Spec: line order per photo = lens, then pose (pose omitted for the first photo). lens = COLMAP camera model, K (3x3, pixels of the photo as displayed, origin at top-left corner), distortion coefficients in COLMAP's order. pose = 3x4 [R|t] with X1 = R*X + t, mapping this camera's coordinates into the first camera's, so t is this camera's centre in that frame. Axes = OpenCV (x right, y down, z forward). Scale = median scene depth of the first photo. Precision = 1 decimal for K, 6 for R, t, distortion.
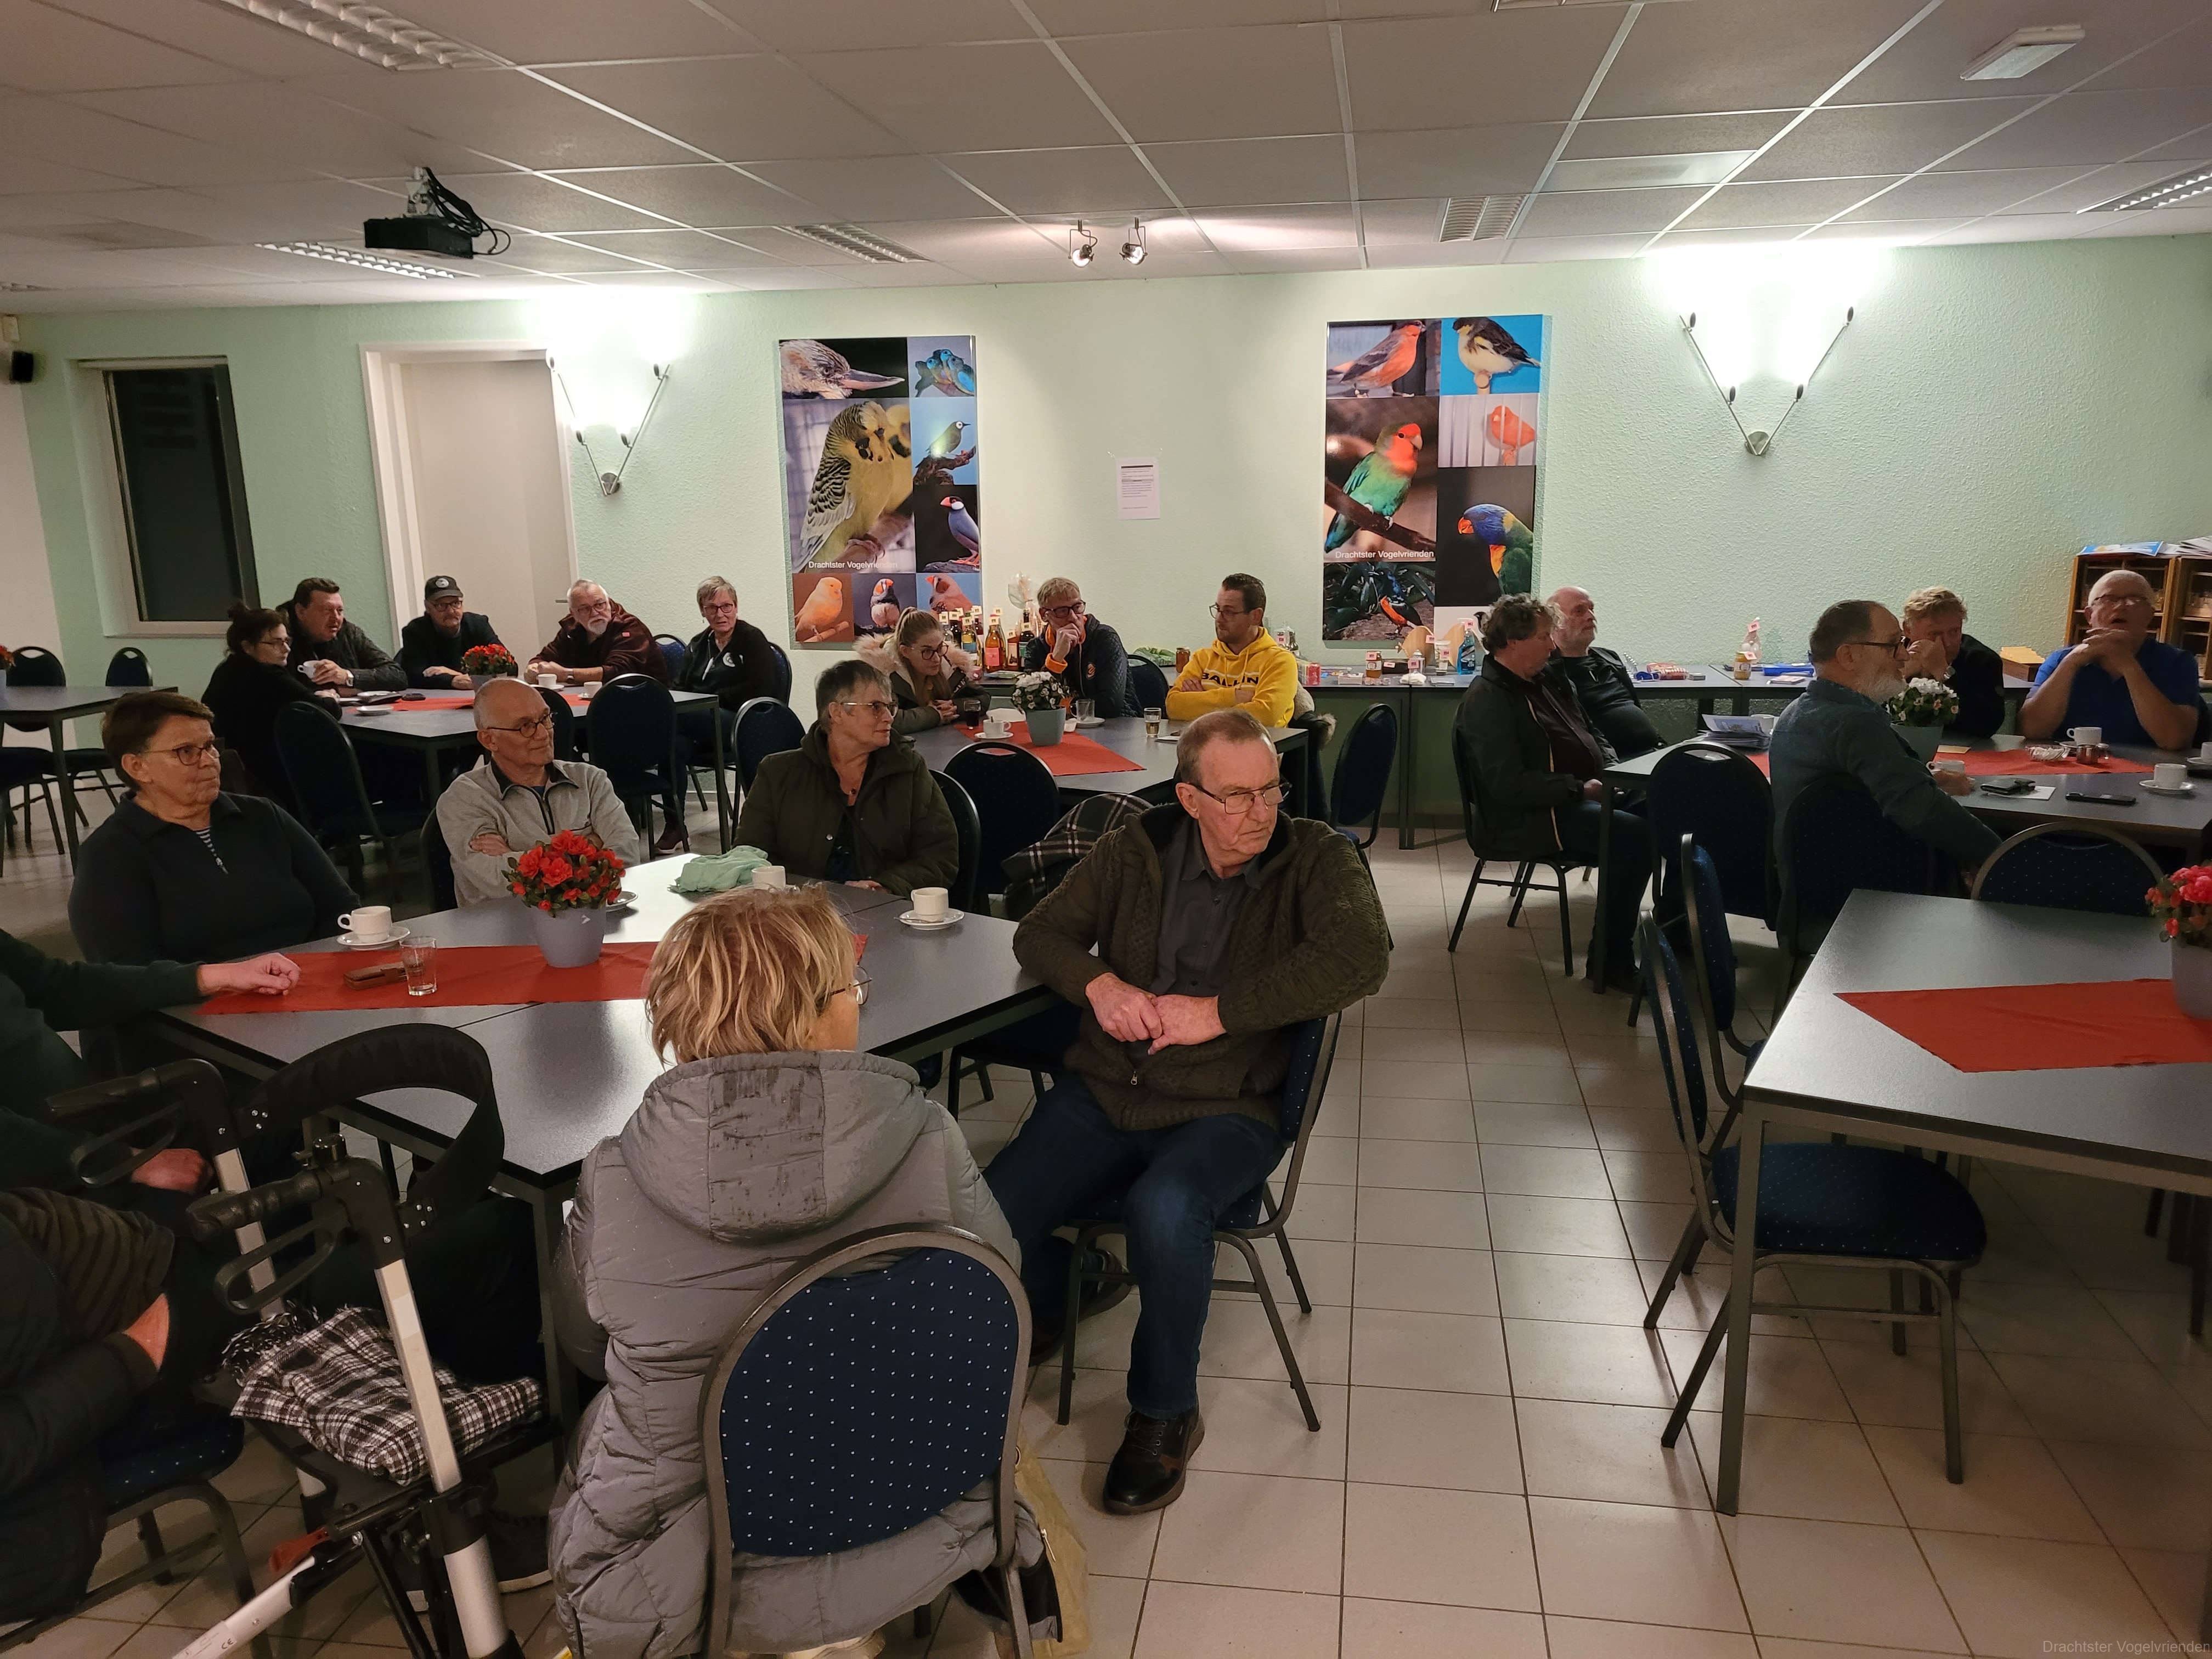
lens RADIAL K [[1645.5, 0, 1107.7], [0, 1645.5, 832.3], [0, 0, 1]] dist [0.059007, -0.050491]
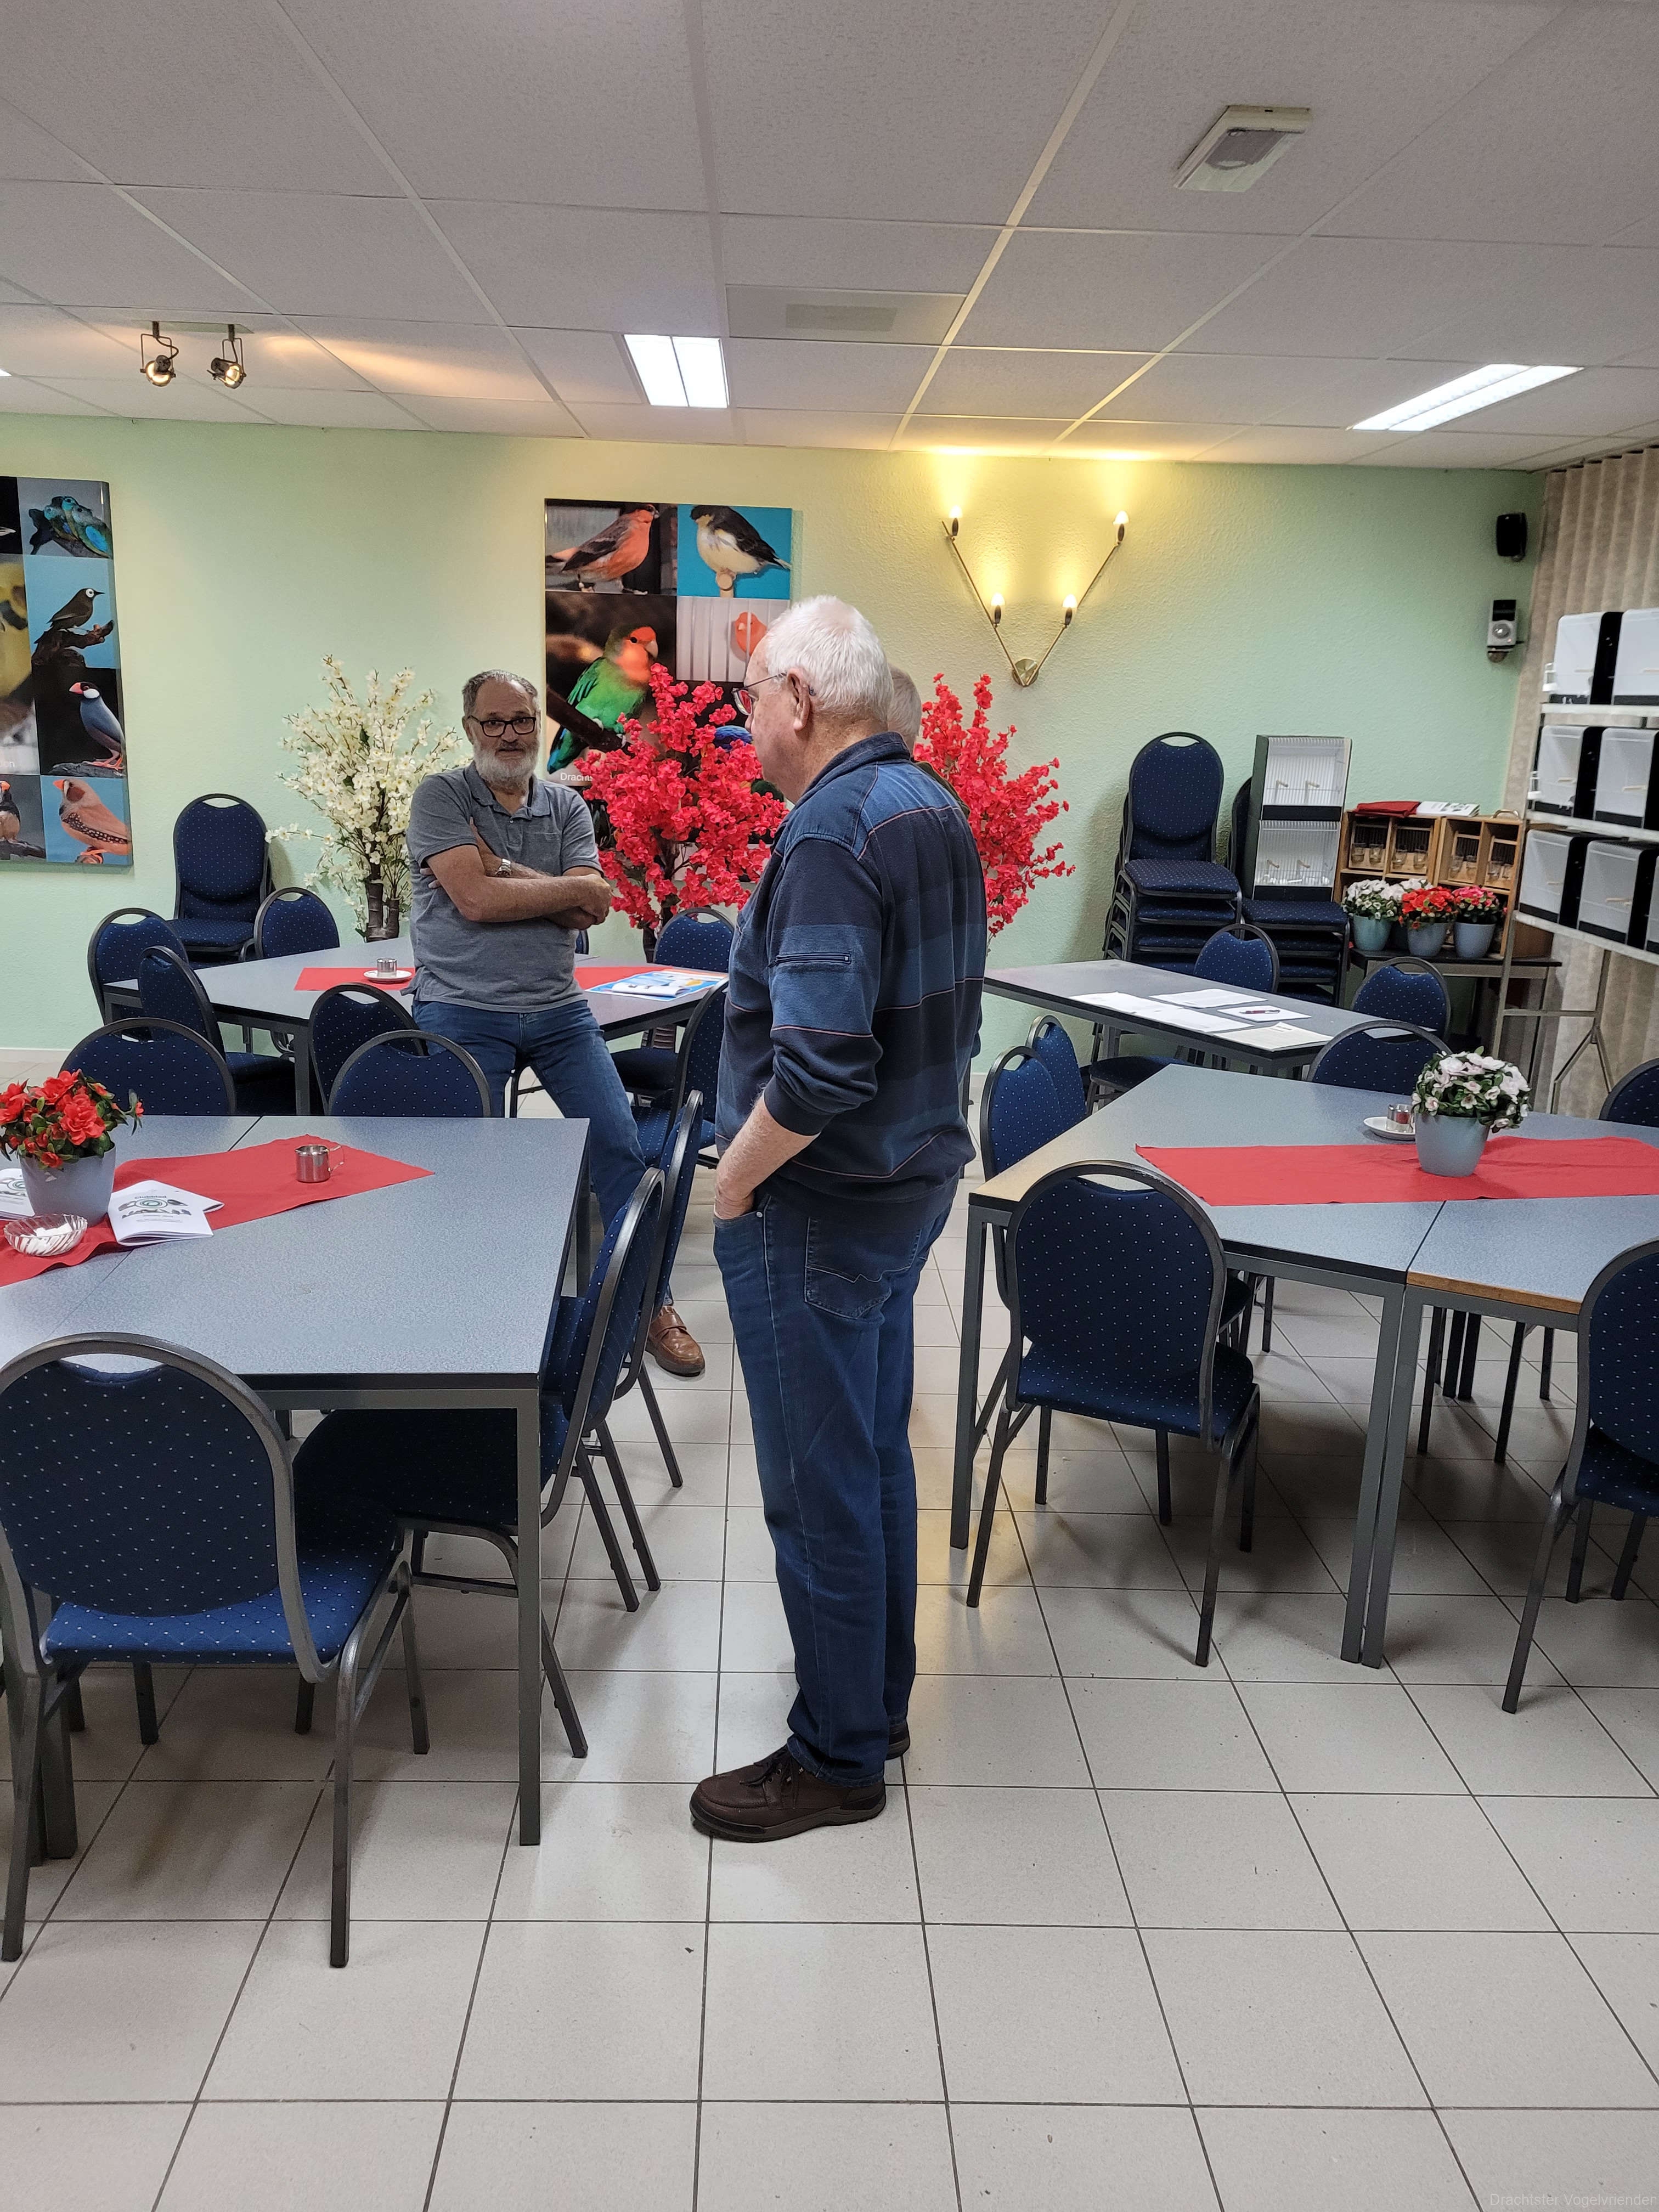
lens RADIAL K [[1645.5, 0, 832.5], [0, 1645.5, 1095.6], [0, 0, 1]] dist [0.059007, -0.050491]
pose [[0.982479, 0.005200, 0.186299, 0.155913], [-0.009382, 0.999723, 0.021575, -0.030770], [-0.186136, -0.022945, 0.982256, 0.175638]]
